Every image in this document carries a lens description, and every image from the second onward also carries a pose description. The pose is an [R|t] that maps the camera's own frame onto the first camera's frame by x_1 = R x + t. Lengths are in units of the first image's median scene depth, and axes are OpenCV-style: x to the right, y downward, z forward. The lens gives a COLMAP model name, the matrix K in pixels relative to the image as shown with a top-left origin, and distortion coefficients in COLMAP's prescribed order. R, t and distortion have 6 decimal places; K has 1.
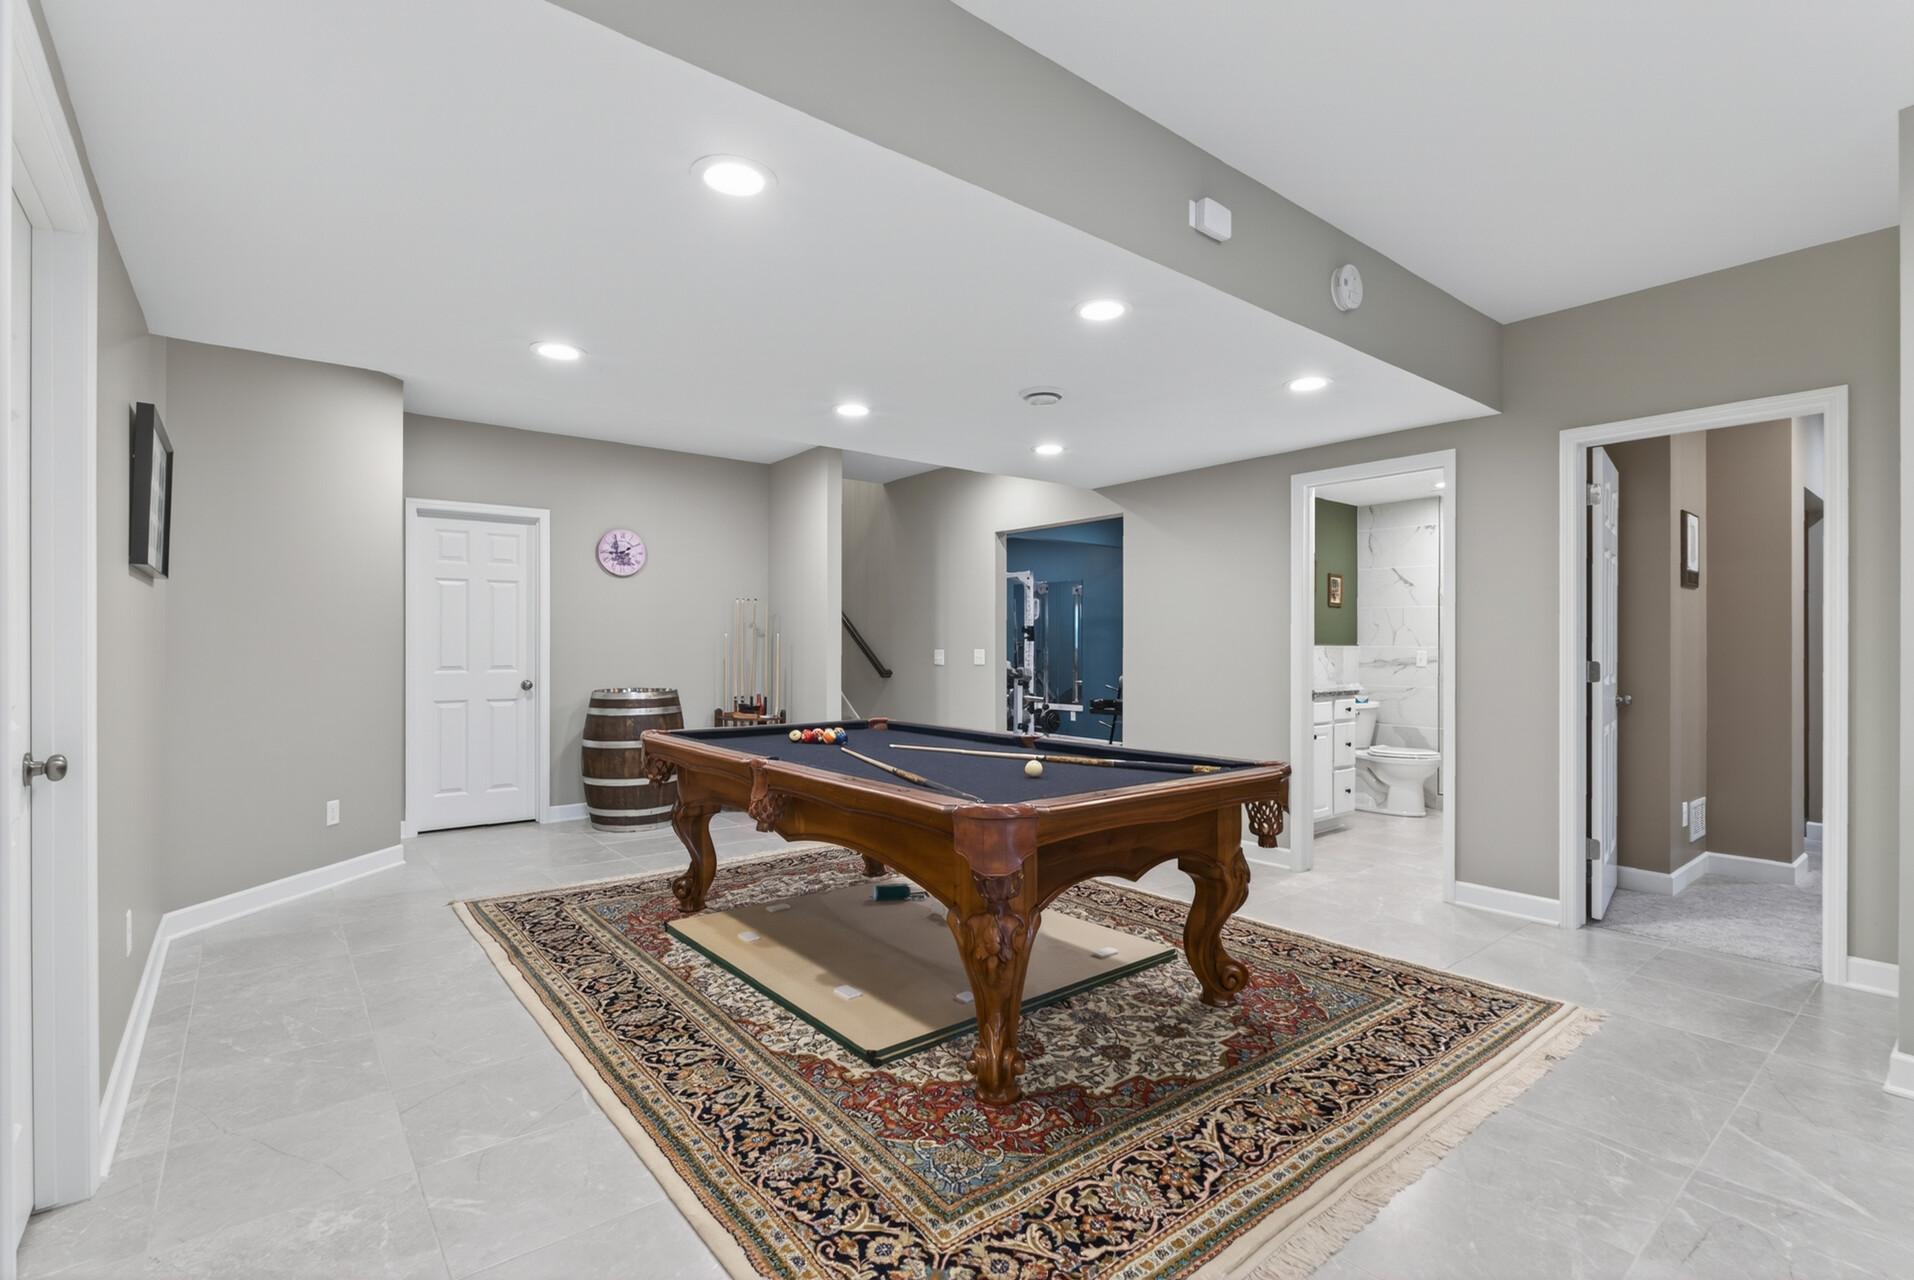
lens RADIAL K [[855.6, 0, 957.0], [0, 855.6, 640.0], [0, 0, 1]] dist [-0.000902, -0.000070]
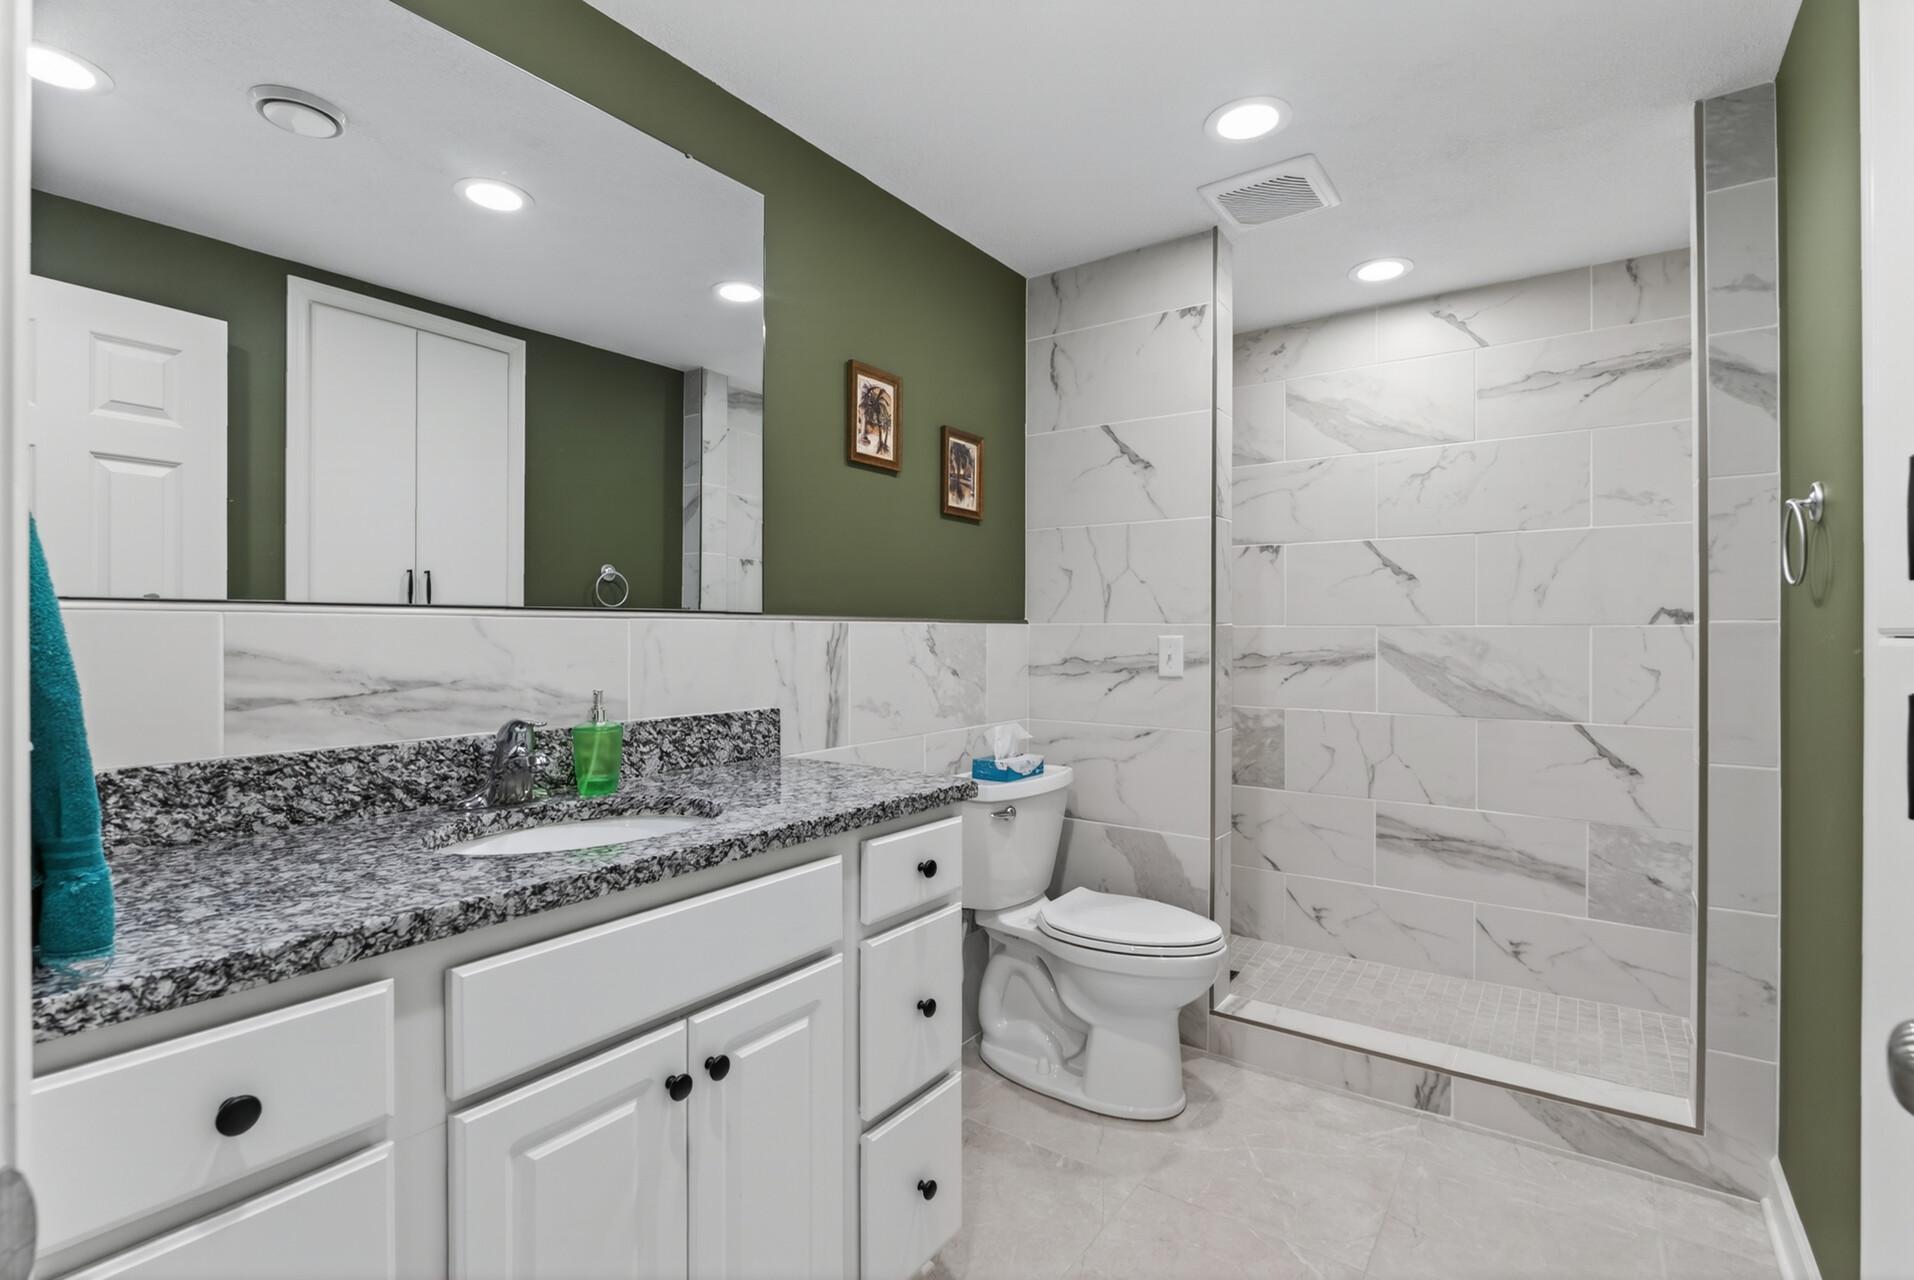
lens RADIAL K [[855.6, 0, 957.0], [0, 855.6, 640.0], [0, 0, 1]] dist [-0.000902, -0.000070]
pose [[0.963817, -0.005356, 0.266511, 0.342408], [0.003786, 0.999972, 0.006403, 0.011793], [-0.266538, -0.005162, 0.963811, 0.644712]]
